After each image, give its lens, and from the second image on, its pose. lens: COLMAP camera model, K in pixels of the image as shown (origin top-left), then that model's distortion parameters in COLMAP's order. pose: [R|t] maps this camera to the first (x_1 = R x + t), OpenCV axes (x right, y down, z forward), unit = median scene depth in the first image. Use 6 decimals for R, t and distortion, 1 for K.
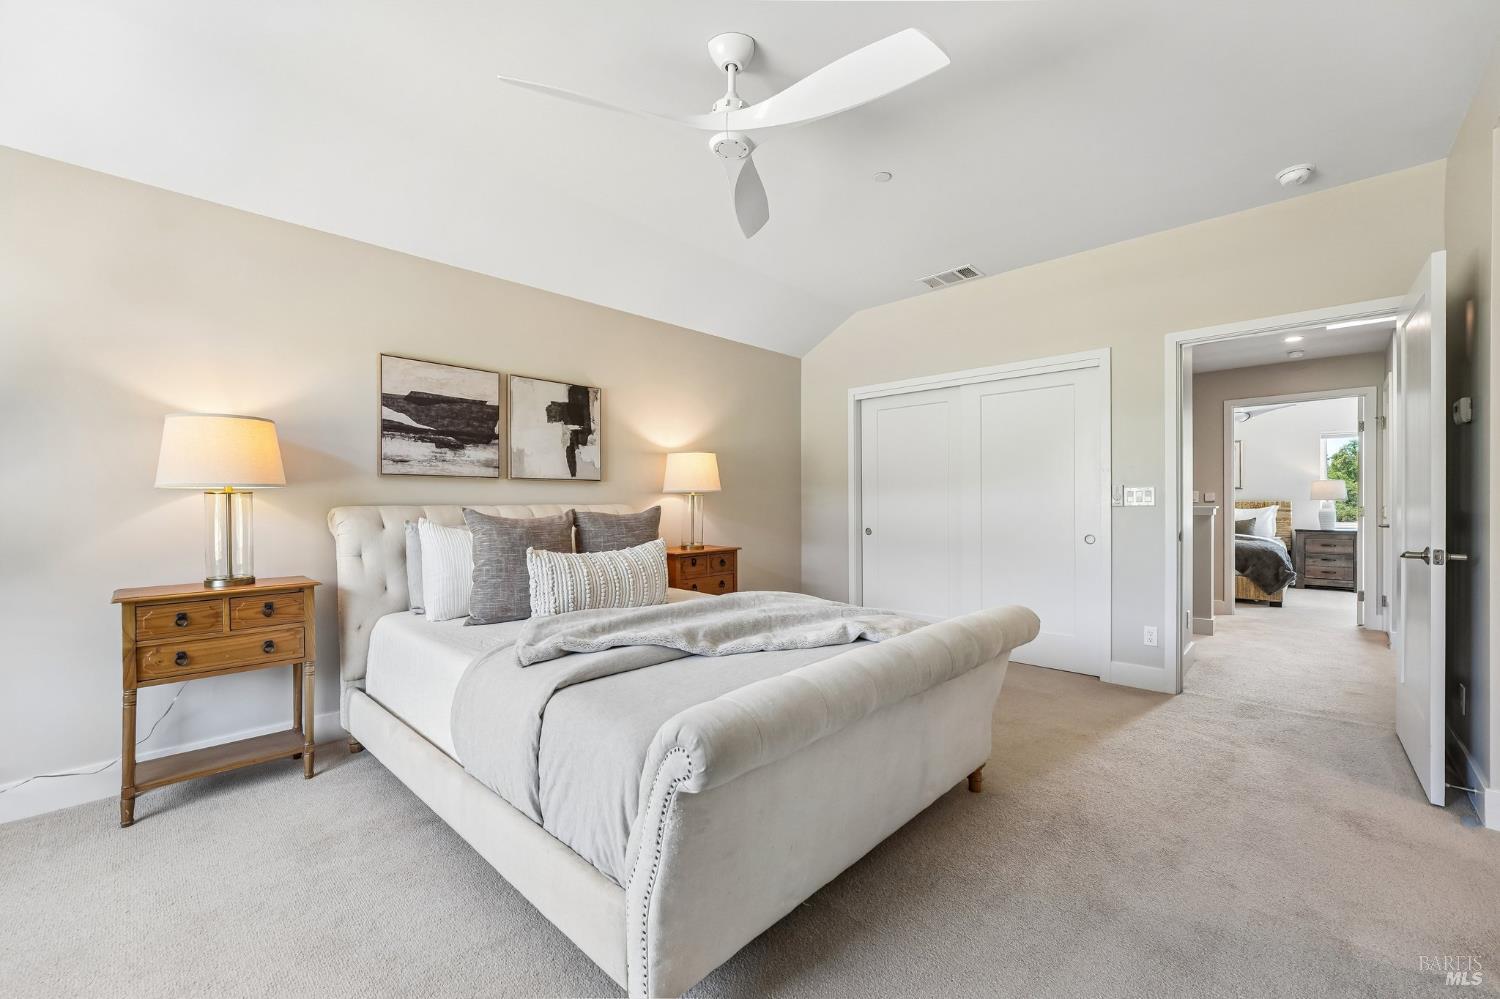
lens RADIAL K [[588.5, 0, 748.1], [0, 588.5, 500.2], [0, 0, 1]] dist [-0.013811, 0.000187]
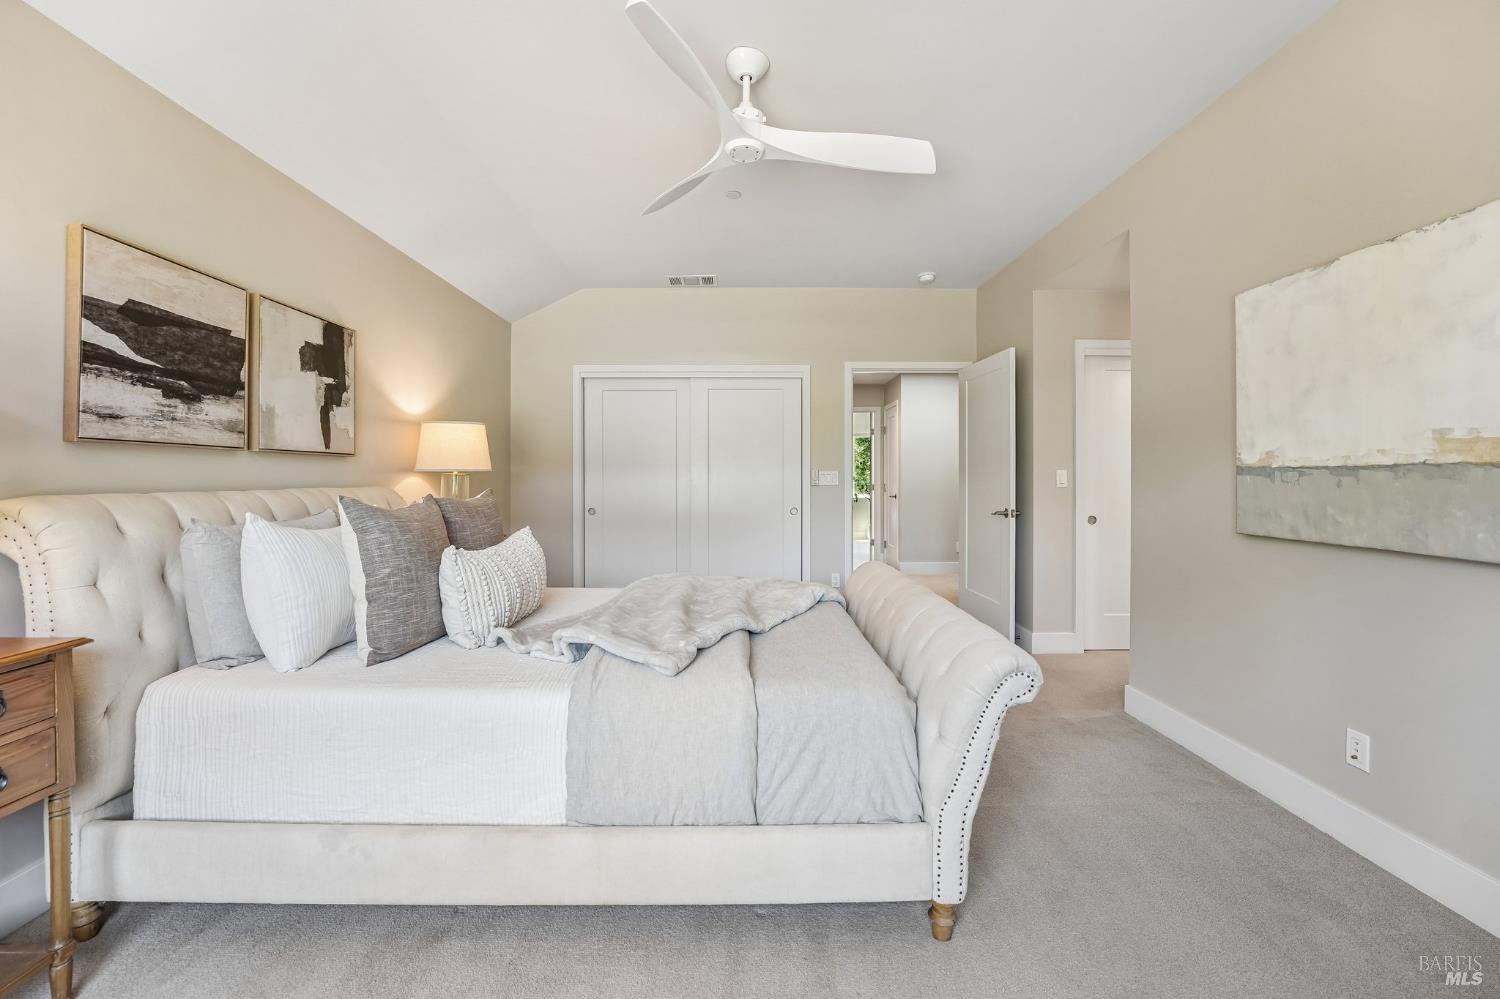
lens RADIAL K [[611.3, 0, 723.0], [0, 611.3, 469.7], [0, 0, 1]] dist [-0.021769, 0.000301]
pose [[0.728940, 0.010969, 0.684490, -0.527117], [-0.005740, 0.999934, -0.009911, -0.011229], [-0.684554, 0.003296, 0.728955, 0.145794]]
